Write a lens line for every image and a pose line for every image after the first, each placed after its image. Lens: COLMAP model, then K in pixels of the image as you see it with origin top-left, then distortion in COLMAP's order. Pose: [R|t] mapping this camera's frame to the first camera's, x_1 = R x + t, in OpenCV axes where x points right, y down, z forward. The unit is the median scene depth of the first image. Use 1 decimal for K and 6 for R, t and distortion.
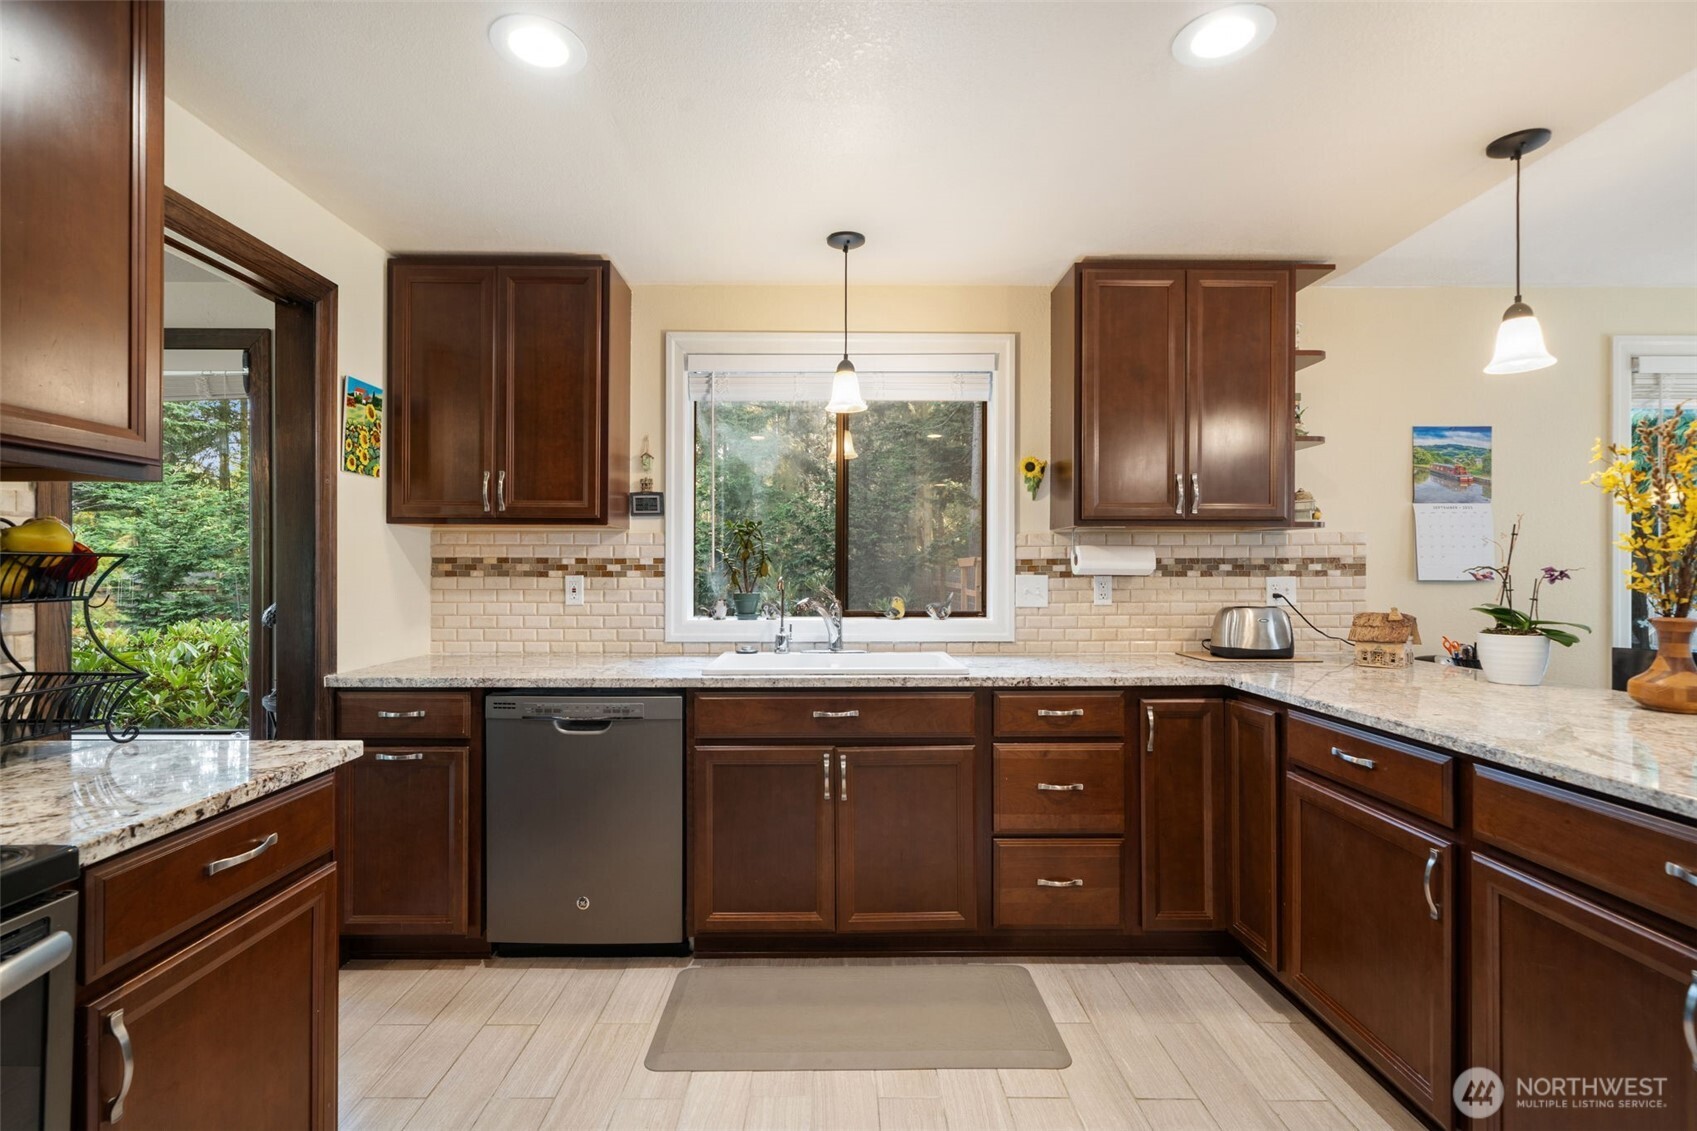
lens RADIAL K [[781.5, 0, 848.5], [0, 781.5, 565.5], [0, 0, 1]] dist [0.000315, 0.000368]
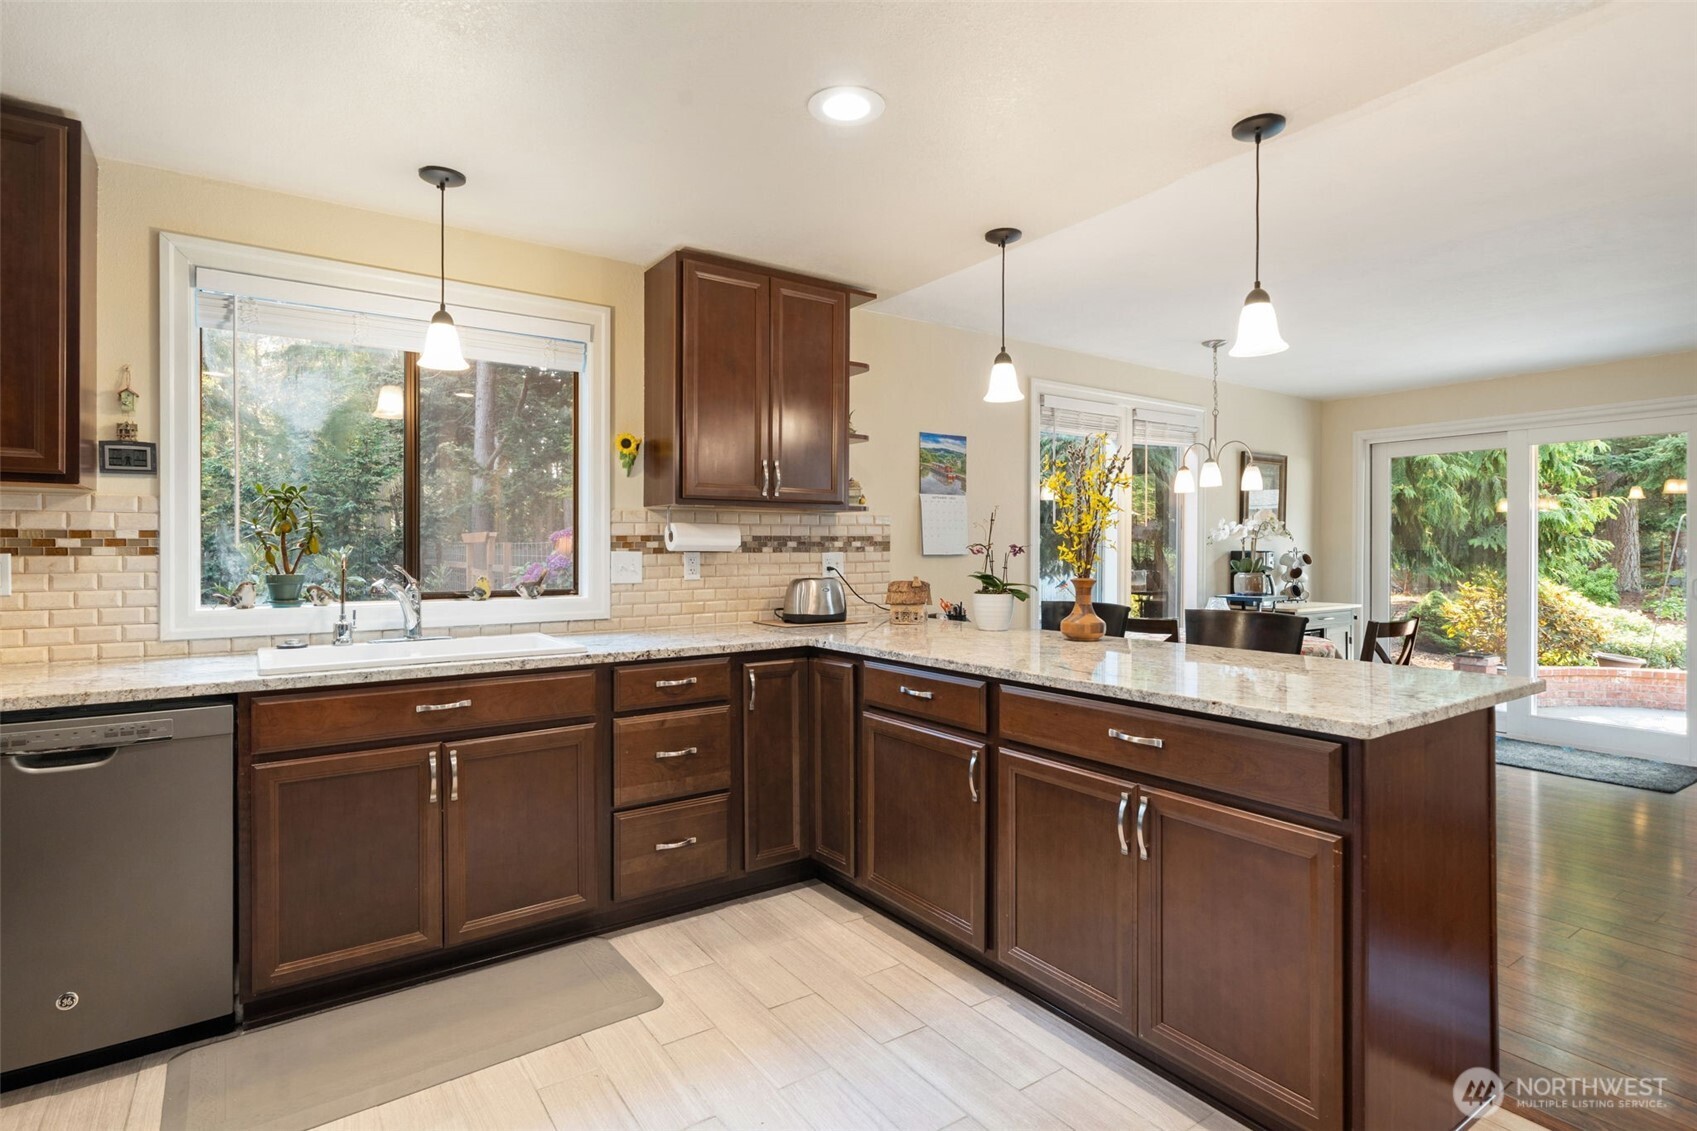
lens RADIAL K [[824.6, 0, 846.7], [0, 824.6, 547.3], [0, 0, 1]] dist [-0.001206, 0.000036]
pose [[0.828636, 0.000051, 0.559788, -0.144662], [-0.003358, 0.999982, 0.004881, 0.000986], [-0.559778, -0.005925, 0.828622, -0.039090]]
